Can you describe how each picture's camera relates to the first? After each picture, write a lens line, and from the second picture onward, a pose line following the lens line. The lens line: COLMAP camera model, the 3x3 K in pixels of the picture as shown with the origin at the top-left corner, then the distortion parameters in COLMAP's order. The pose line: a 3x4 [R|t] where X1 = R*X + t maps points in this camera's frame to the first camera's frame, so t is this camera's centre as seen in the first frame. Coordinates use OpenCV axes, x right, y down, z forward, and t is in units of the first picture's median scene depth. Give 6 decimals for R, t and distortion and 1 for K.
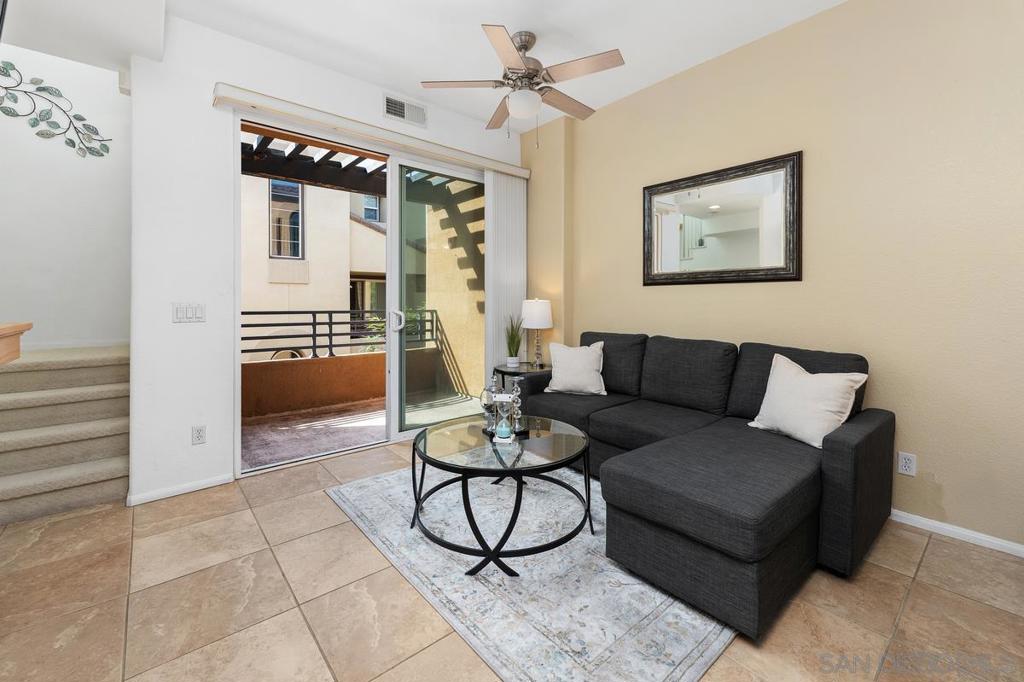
lens RADIAL K [[421.7, 0, 508.4], [0, 421.7, 304.9], [0, 0, 1]] dist [0.001070, -0.000017]
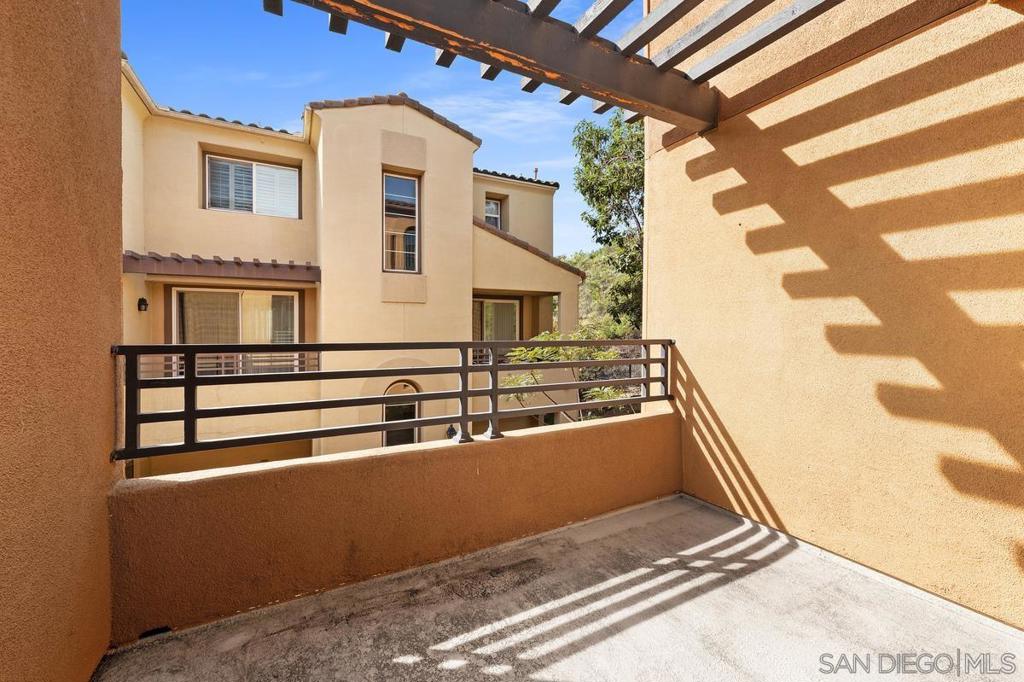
lens RADIAL K [[421.7, 0, 519.7], [0, 421.7, 333.9], [0, 0, 1]] dist [0.001070, -0.000017]
pose [[0.979260, 0.006837, -0.202493, -0.250650], [-0.004580, 0.999922, 0.011612, -0.000803], [0.202557, -0.010444, 0.979215, 0.454332]]
